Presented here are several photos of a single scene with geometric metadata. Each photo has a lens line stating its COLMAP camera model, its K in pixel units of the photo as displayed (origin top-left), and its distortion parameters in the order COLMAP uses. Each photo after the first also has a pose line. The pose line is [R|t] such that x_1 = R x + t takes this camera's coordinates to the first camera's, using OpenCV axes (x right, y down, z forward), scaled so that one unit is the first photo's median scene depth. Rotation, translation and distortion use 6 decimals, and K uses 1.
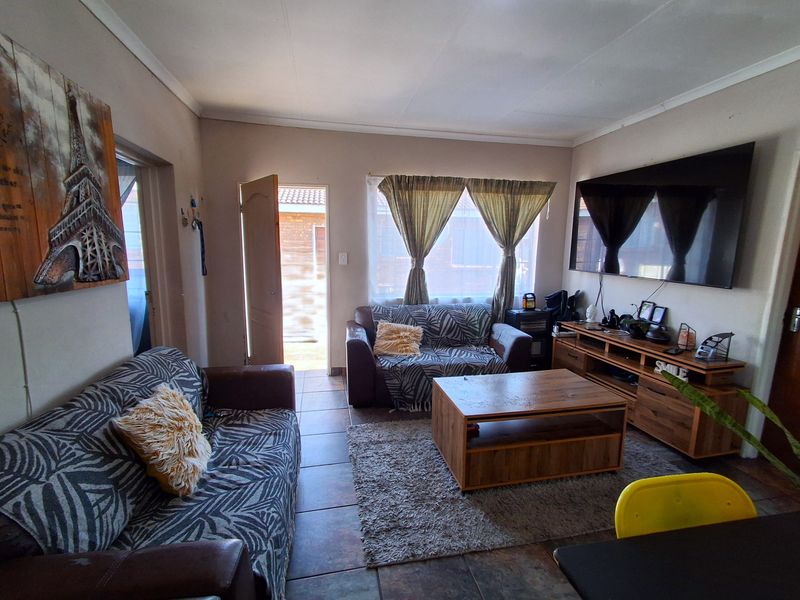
lens RADIAL K [[362.8, 0, 399.3], [0, 362.8, 302.4], [0, 0, 1]] dist [-0.003186, -0.001199]
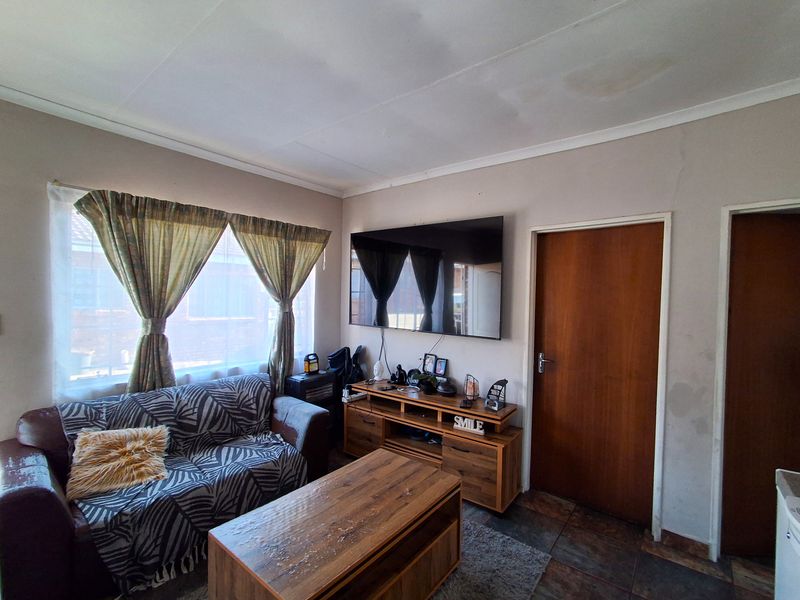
lens RADIAL K [[362.8, 0, 402.0], [0, 362.8, 301.4], [0, 0, 1]] dist [-0.003186, -0.001199]
pose [[0.768743, -0.008991, 0.639495, -0.025869], [0.089729, 0.991528, -0.093924, -0.053230], [-0.633233, 0.129585, 0.763036, 0.213256]]
